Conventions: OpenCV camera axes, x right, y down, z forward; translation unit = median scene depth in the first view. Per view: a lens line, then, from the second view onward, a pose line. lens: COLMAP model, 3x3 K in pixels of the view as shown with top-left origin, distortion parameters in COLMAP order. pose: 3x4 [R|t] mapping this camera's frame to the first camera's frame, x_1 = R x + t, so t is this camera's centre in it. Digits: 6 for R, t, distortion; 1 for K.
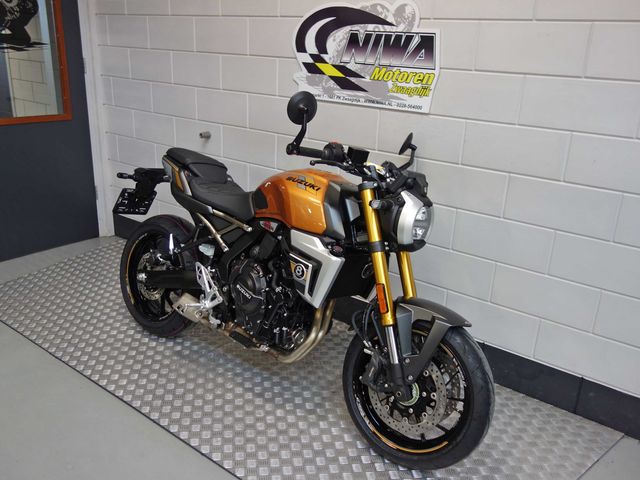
lens RADIAL K [[563.8, 0, 320.0], [0, 563.8, 240.0], [0, 0, 1]] dist [-0.000146, -0.006651]
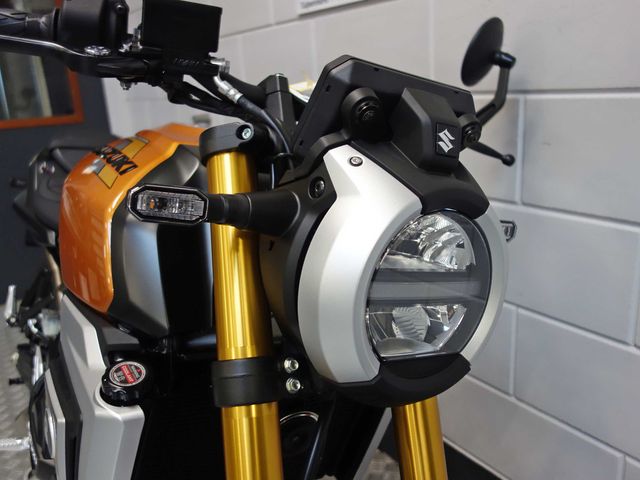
lens RADIAL K [[563.8, 0, 320.0], [0, 563.8, 240.0], [0, 0, 1]] dist [-0.000146, -0.006651]
pose [[0.943138, -0.006686, -0.332334, 0.212163], [-0.011354, 0.998566, -0.052311, -0.036014], [0.332207, 0.053110, 0.941710, 0.768048]]
